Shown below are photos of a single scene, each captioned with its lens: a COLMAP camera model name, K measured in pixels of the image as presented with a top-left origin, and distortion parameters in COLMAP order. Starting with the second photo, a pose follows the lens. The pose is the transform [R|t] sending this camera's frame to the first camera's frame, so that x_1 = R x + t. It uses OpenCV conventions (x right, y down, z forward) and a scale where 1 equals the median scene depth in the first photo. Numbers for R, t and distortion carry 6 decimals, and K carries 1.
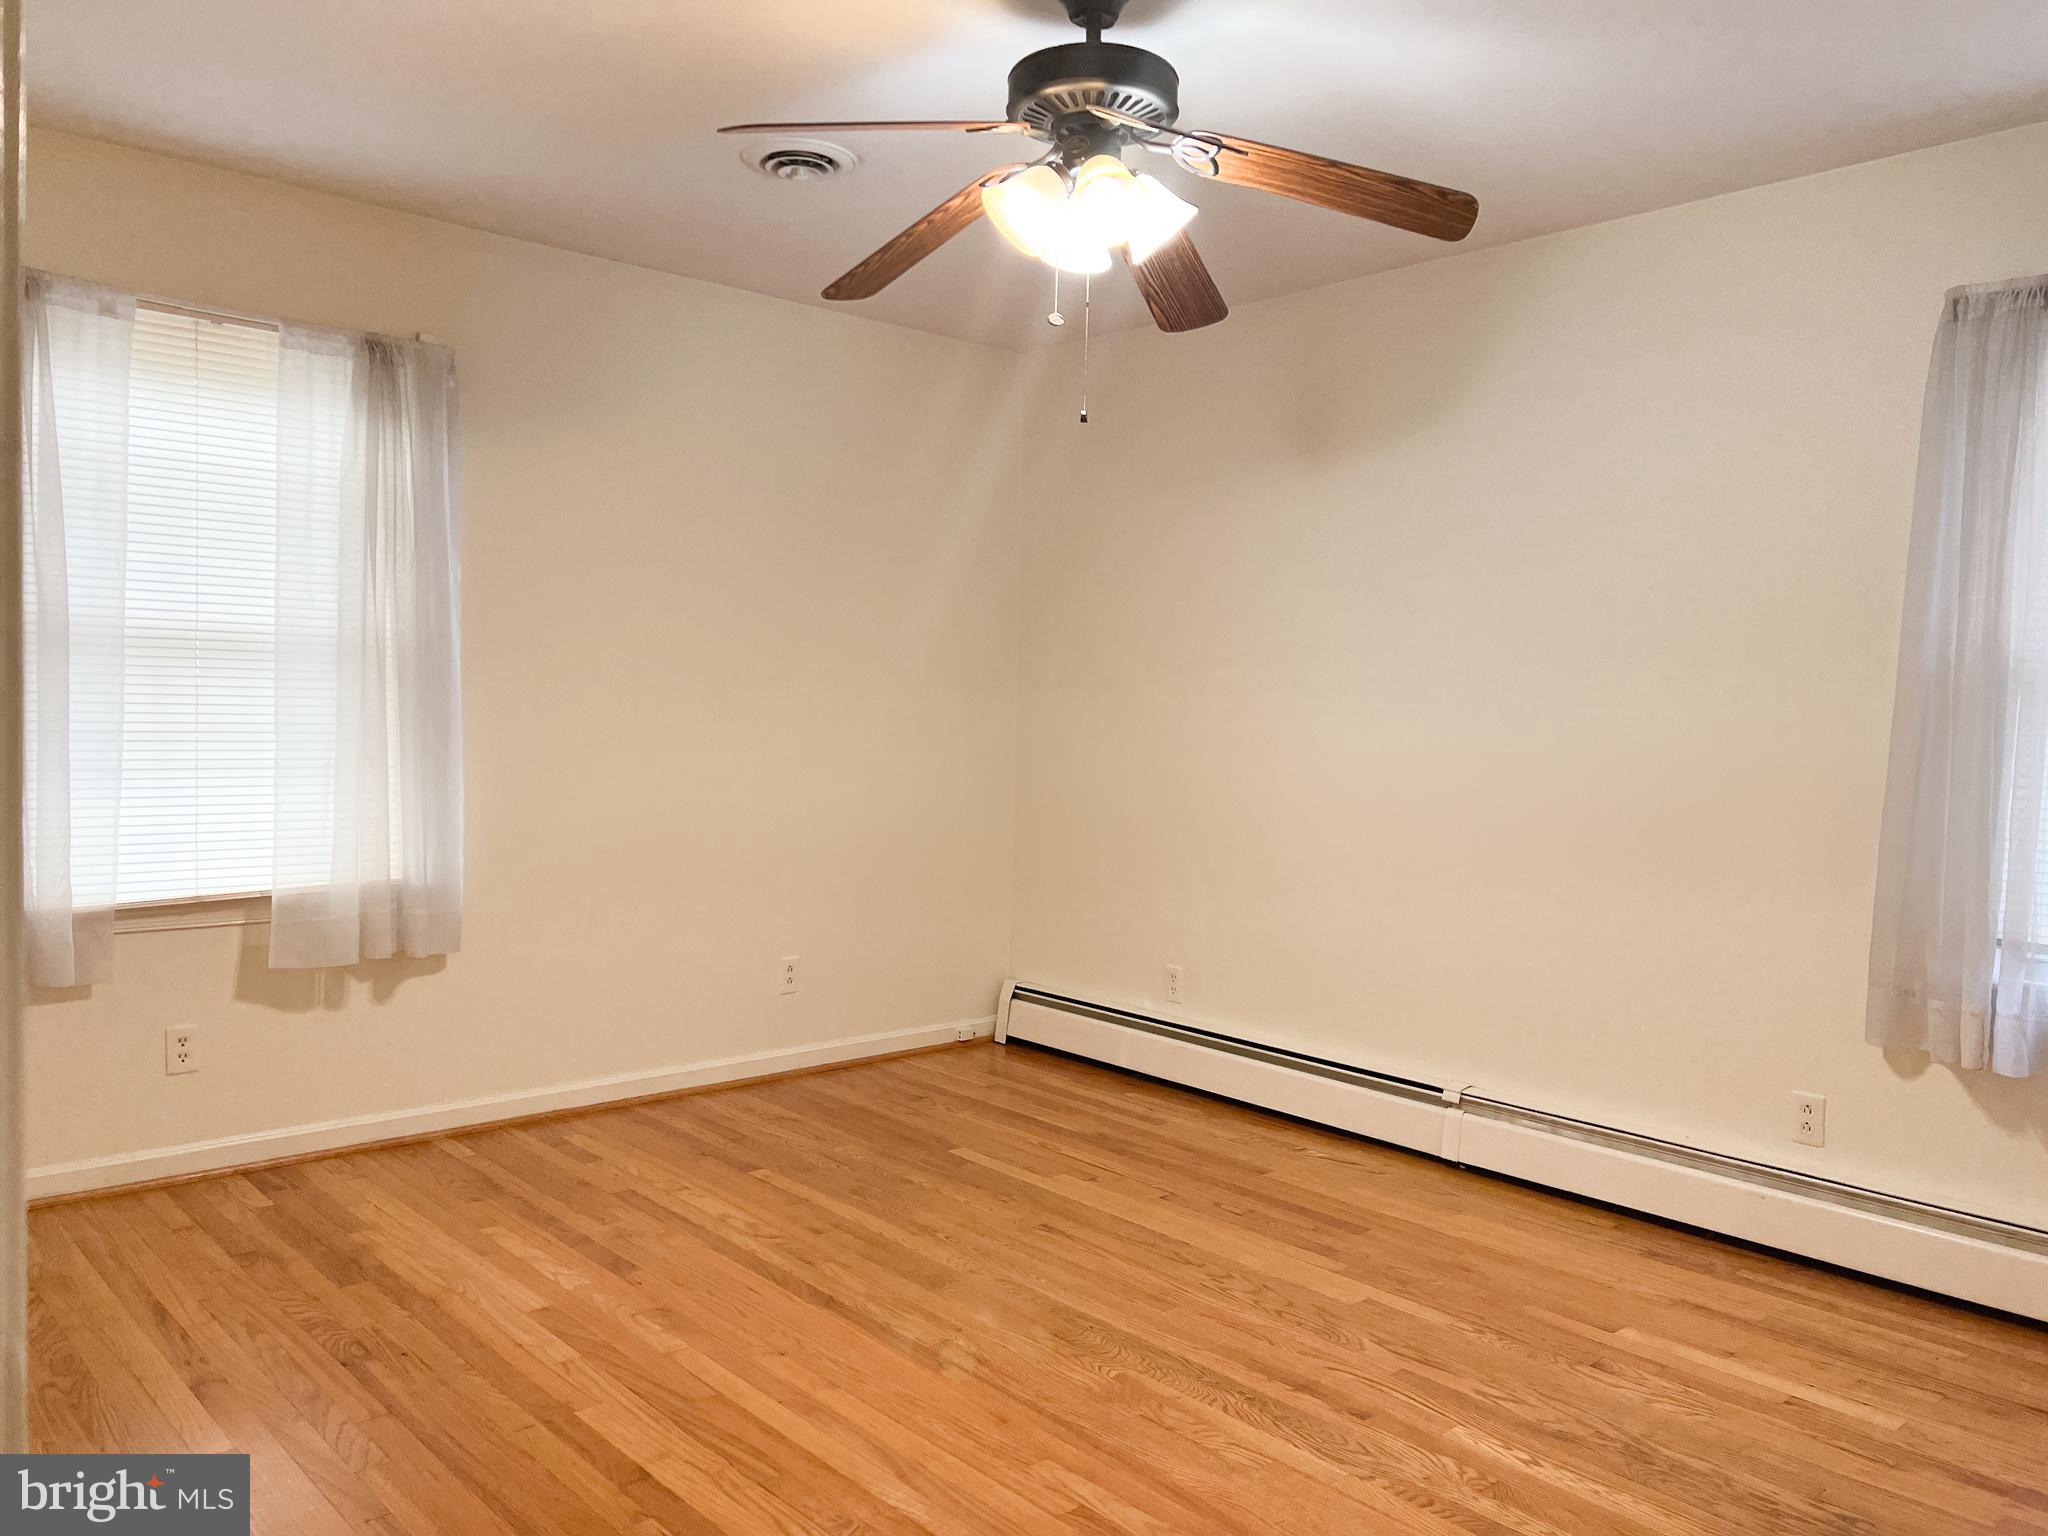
lens RADIAL K [[1573.5, 0, 1024.0], [0, 1573.5, 768.0], [0, 0, 1]] dist [0.074251, -0.059753]
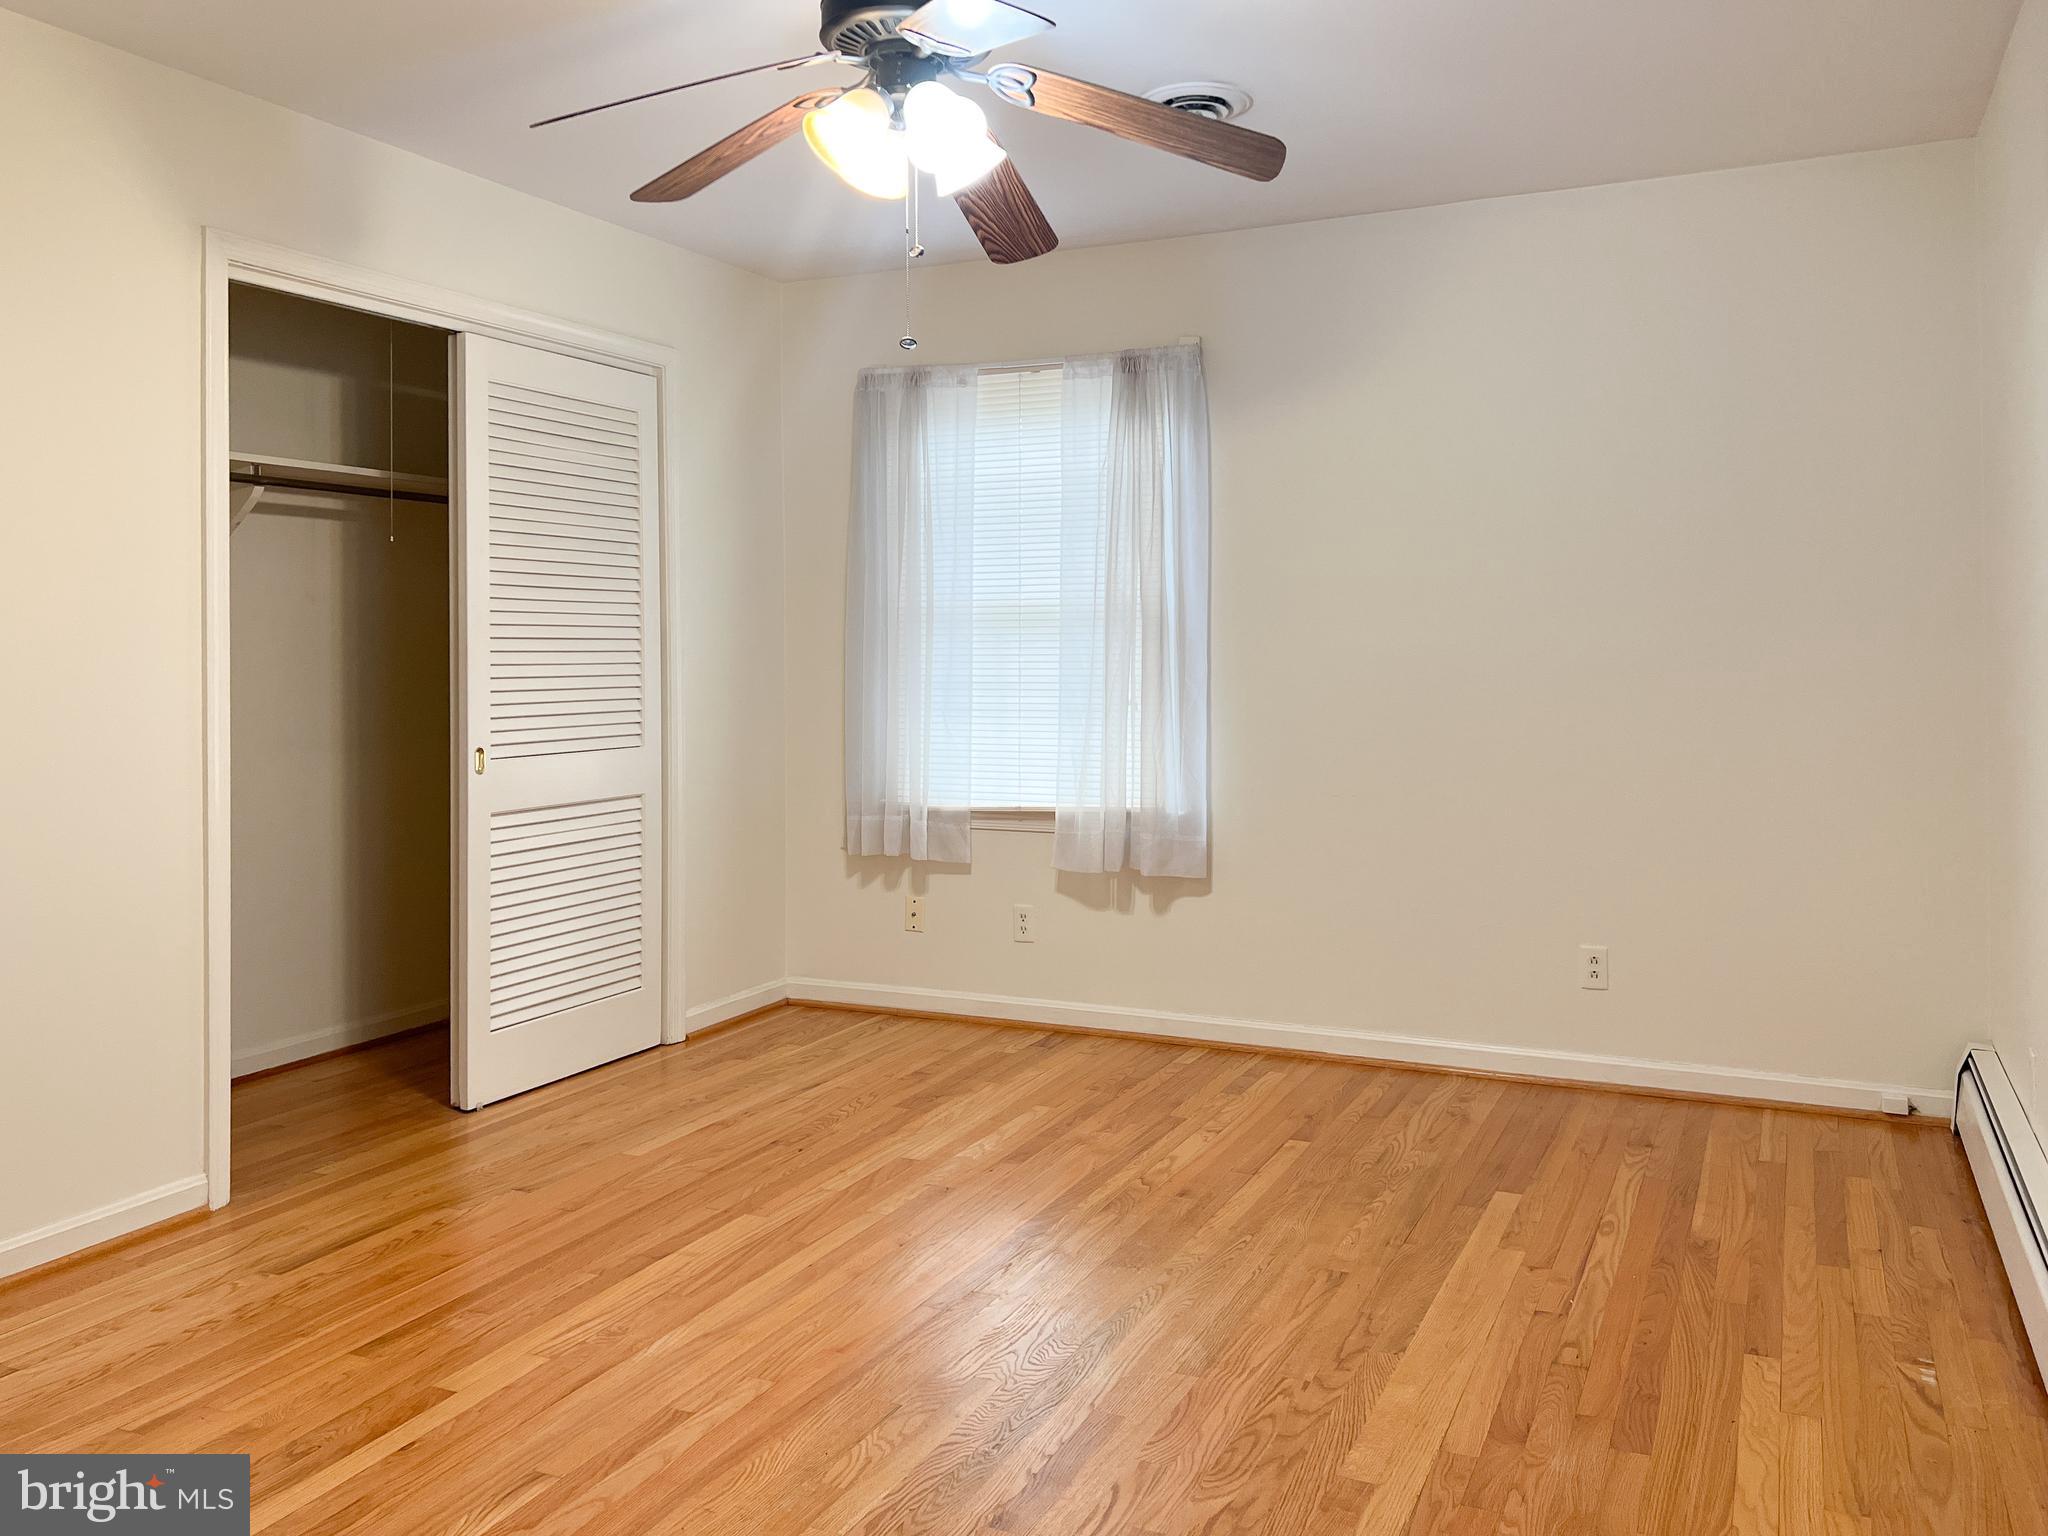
lens RADIAL K [[1593.6, 0, 1026.5], [0, 1593.6, 661.7], [0, 0, 1]] dist [0.084724, -0.081371]
pose [[0.391655, -0.019076, -0.919914, 0.709798], [-0.024309, 0.999222, -0.031070, 0.001353], [0.919791, 0.034531, 0.390887, 0.498423]]
